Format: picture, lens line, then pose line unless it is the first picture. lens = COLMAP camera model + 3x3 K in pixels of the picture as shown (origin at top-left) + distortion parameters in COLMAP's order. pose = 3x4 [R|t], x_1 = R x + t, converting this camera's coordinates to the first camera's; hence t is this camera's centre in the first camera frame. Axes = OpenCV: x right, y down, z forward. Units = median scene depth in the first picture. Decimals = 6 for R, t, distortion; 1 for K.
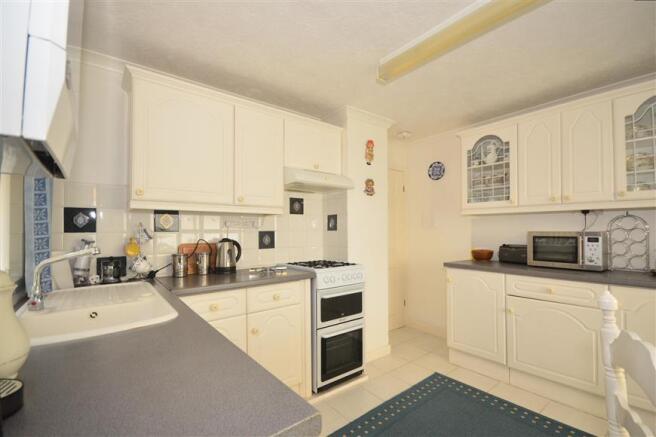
lens RADIAL K [[290.4, 0, 335.4], [0, 290.4, 227.8], [0, 0, 1]] dist [-0.018146, -0.004212]
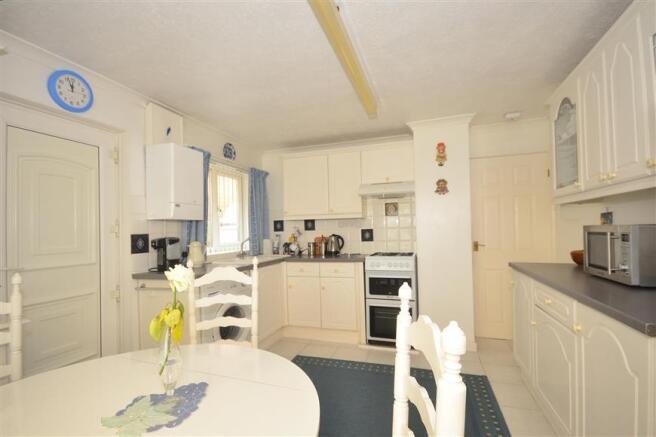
lens RADIAL K [[290.4, 0, 329.0], [0, 290.4, 228.5], [0, 0, 1]] dist [-0.018146, -0.004212]
pose [[0.536943, -0.013258, -0.843515, 0.991417], [0.030521, 0.999527, 0.003718, -0.002871], [0.843066, -0.027741, 0.537094, 0.085906]]
